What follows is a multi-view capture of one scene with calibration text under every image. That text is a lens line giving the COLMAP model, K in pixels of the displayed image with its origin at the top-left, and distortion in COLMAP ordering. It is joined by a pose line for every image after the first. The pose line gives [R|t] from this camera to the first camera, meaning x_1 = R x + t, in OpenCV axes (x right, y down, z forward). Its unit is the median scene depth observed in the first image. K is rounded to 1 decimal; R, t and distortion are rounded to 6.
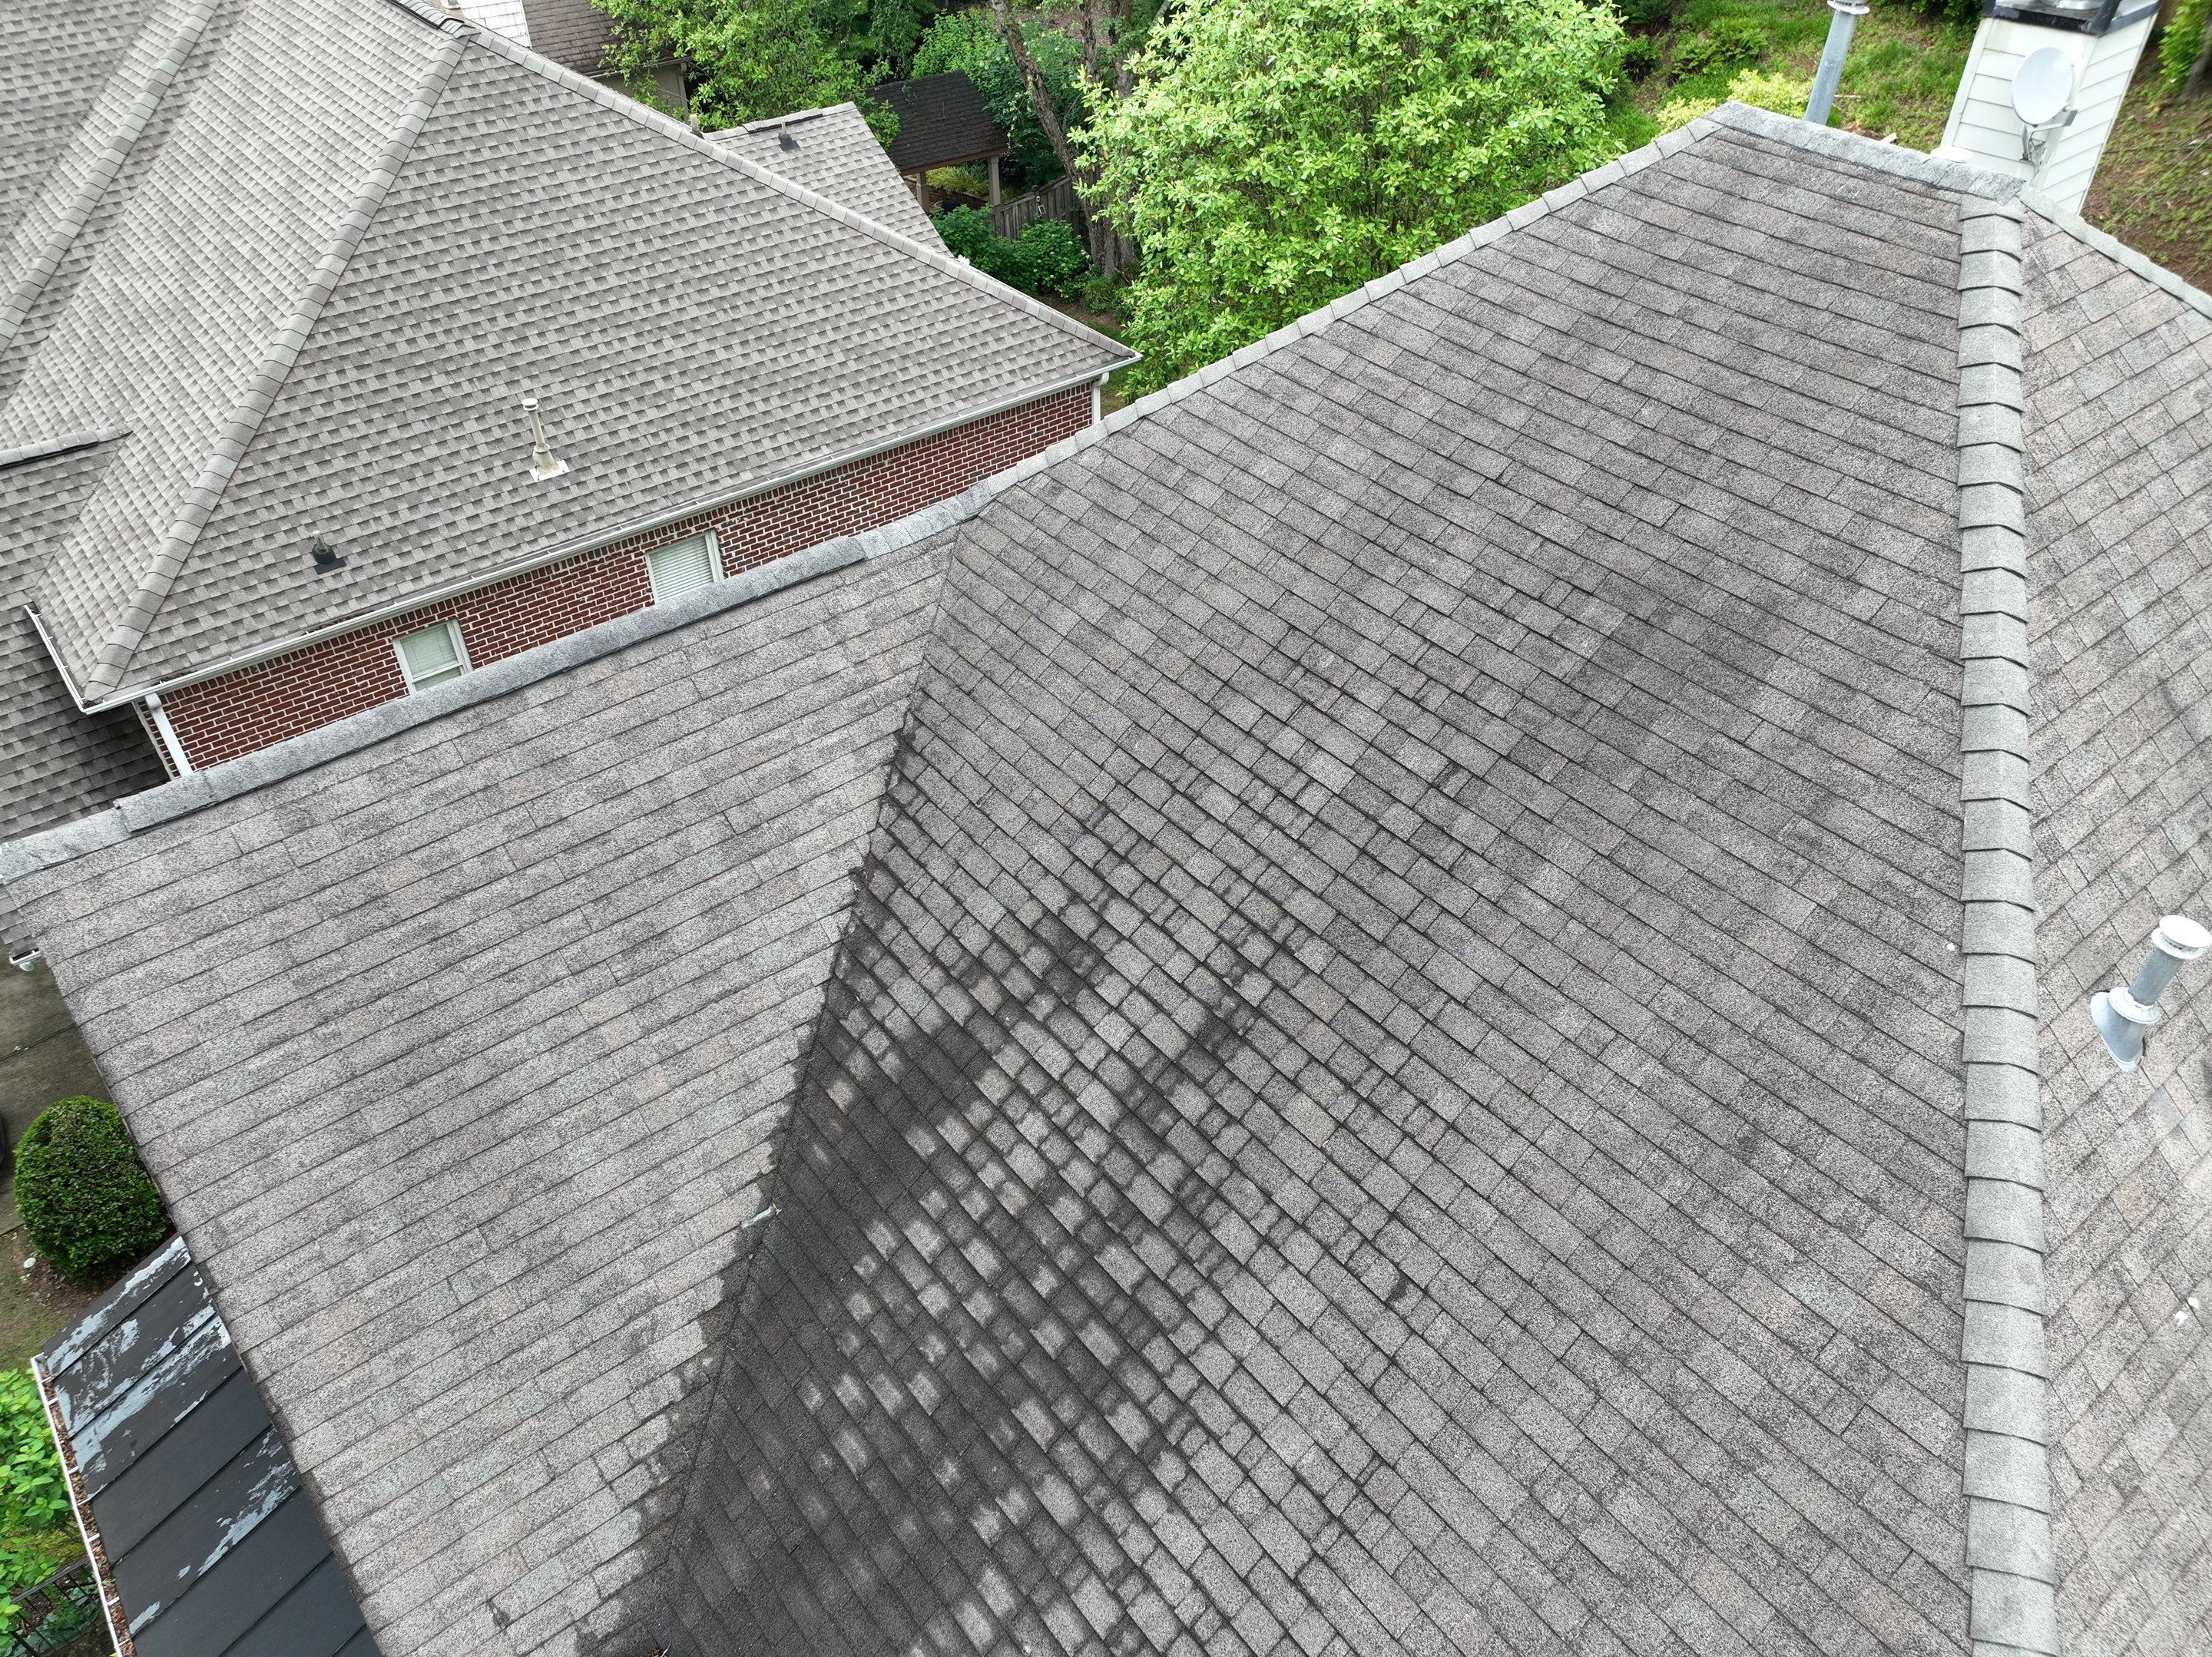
lens RADIAL K [[1594.6, 0, 1106.0], [0, 1594.6, 828.5], [0, 0, 1]] dist [-0.000195, 0.016705]
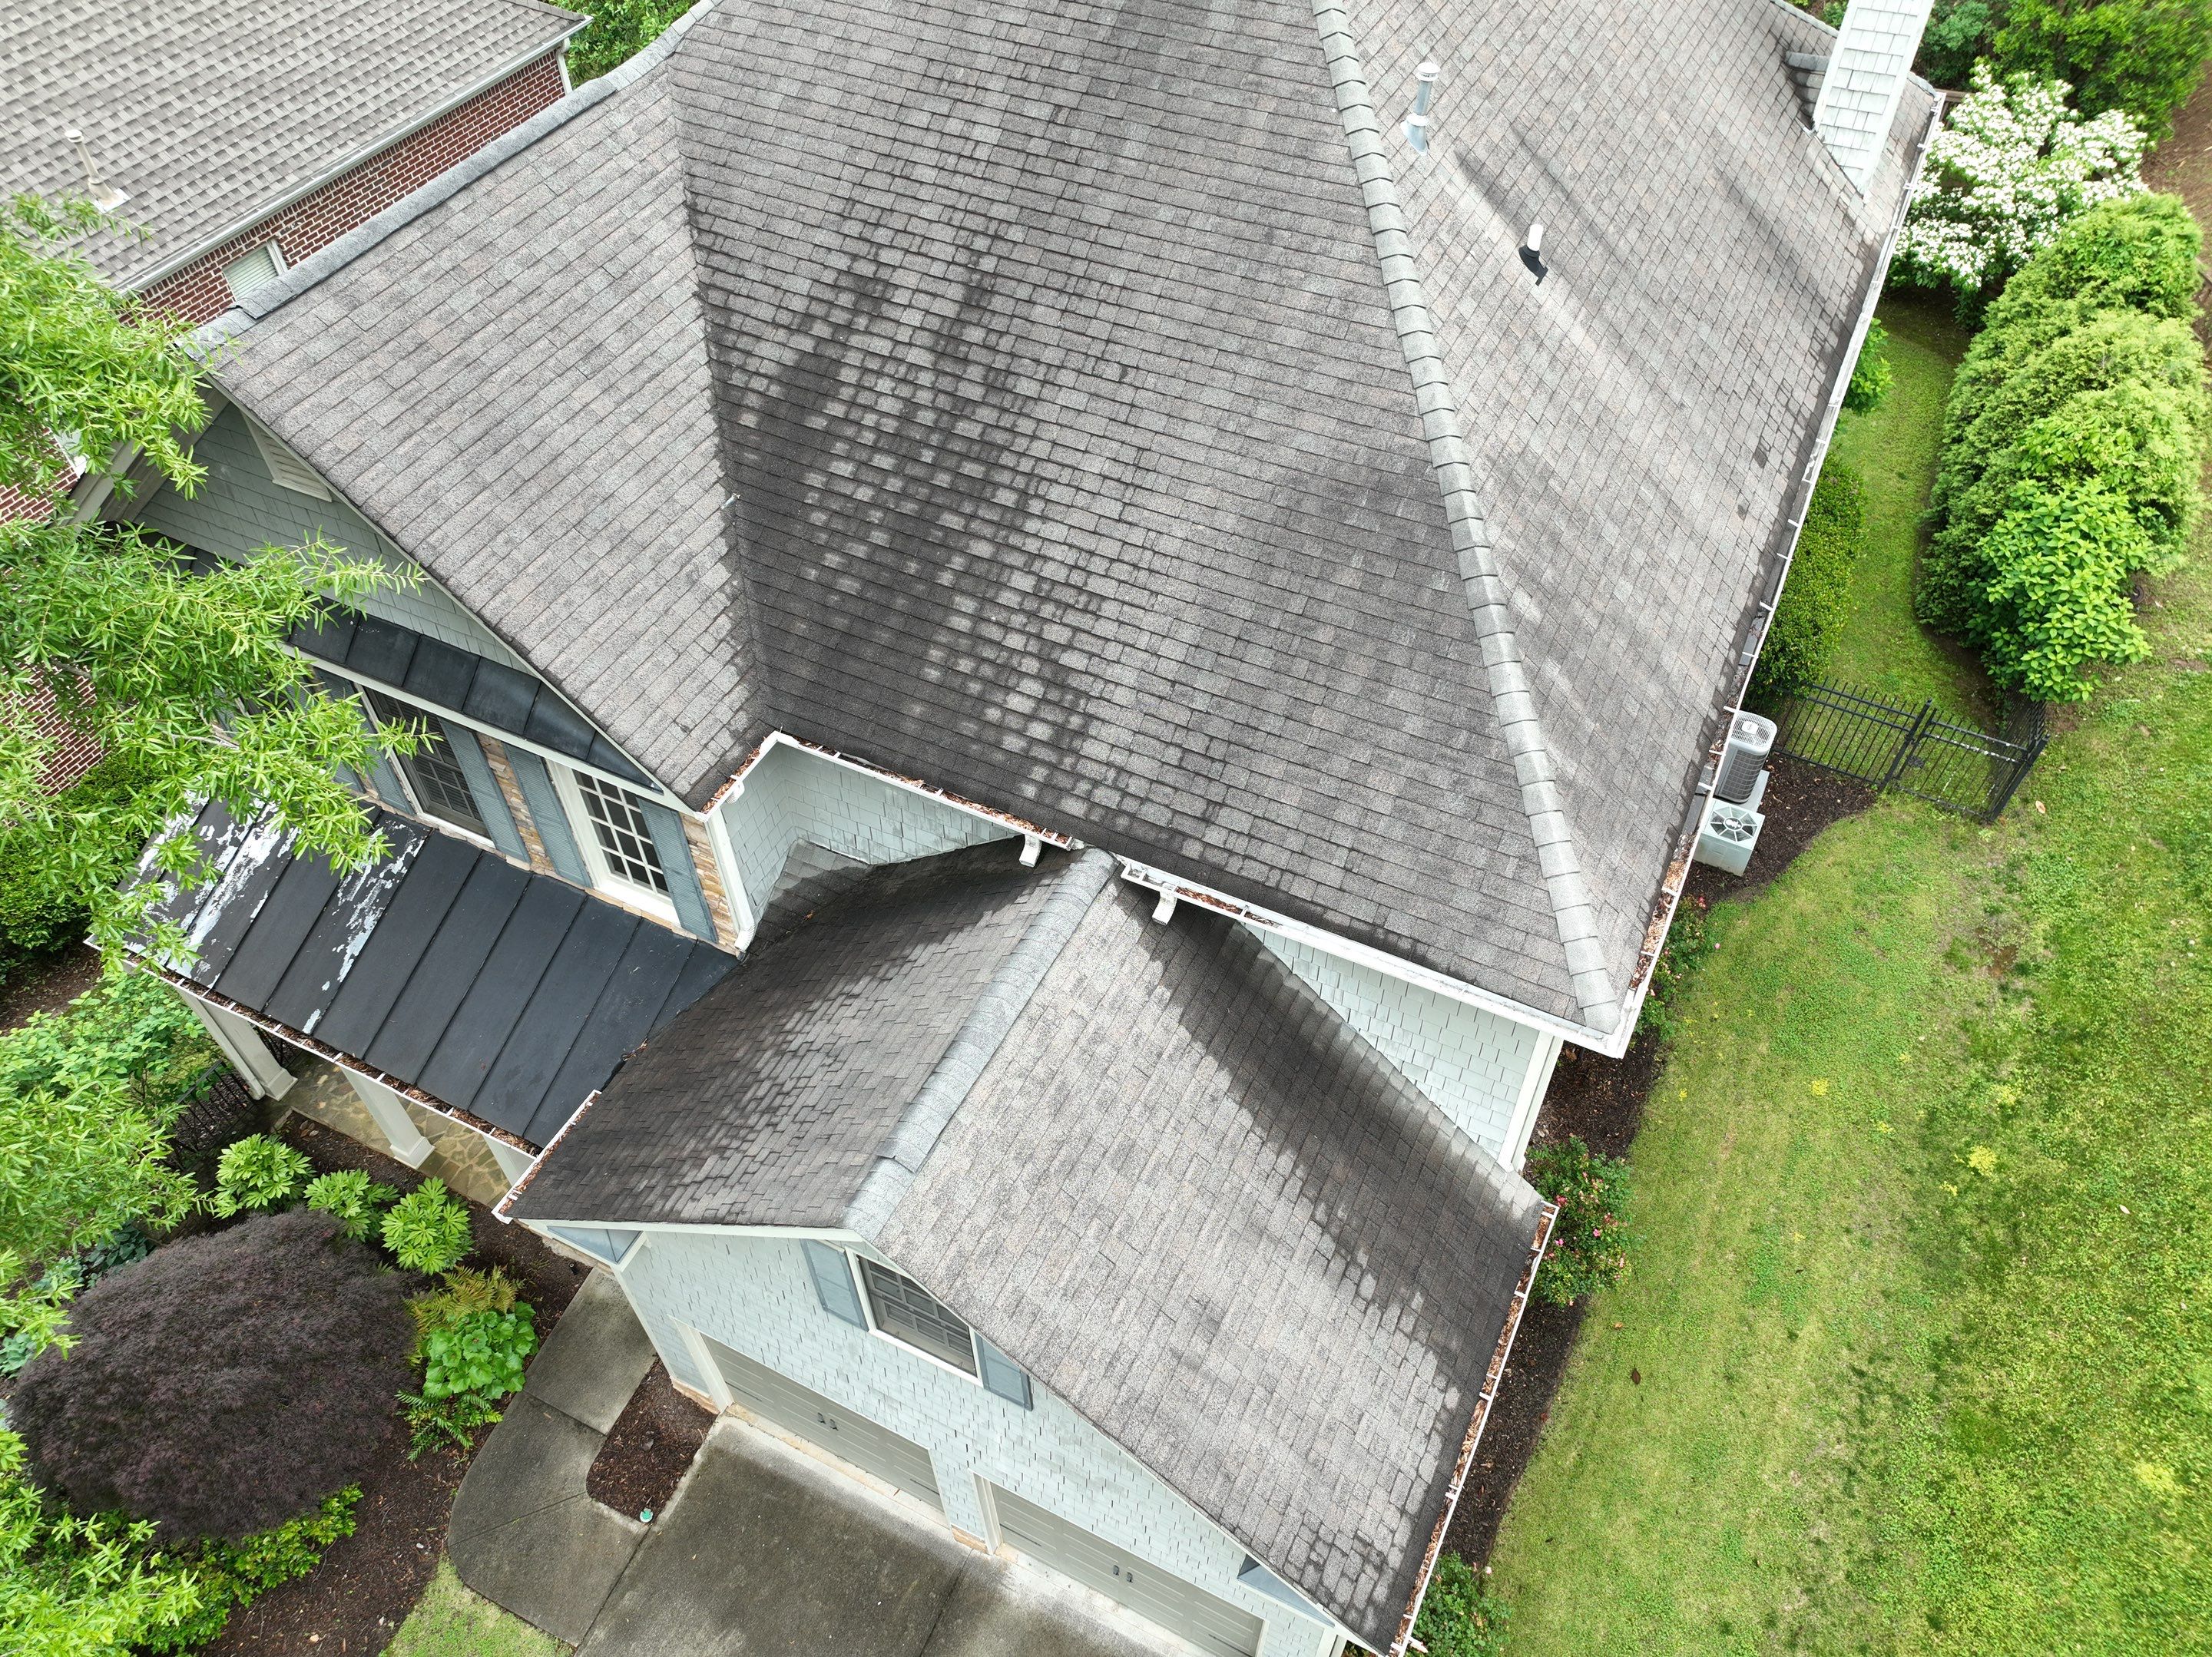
lens RADIAL K [[1594.6, 0, 1106.0], [0, 1594.6, 828.5], [0, 0, 1]] dist [-0.000195, 0.016705]
pose [[0.903483, -0.318544, 0.286791, -0.423424], [0.271536, 0.943070, 0.192060, 0.336866], [-0.331643, -0.095649, 0.938544, -0.621717]]
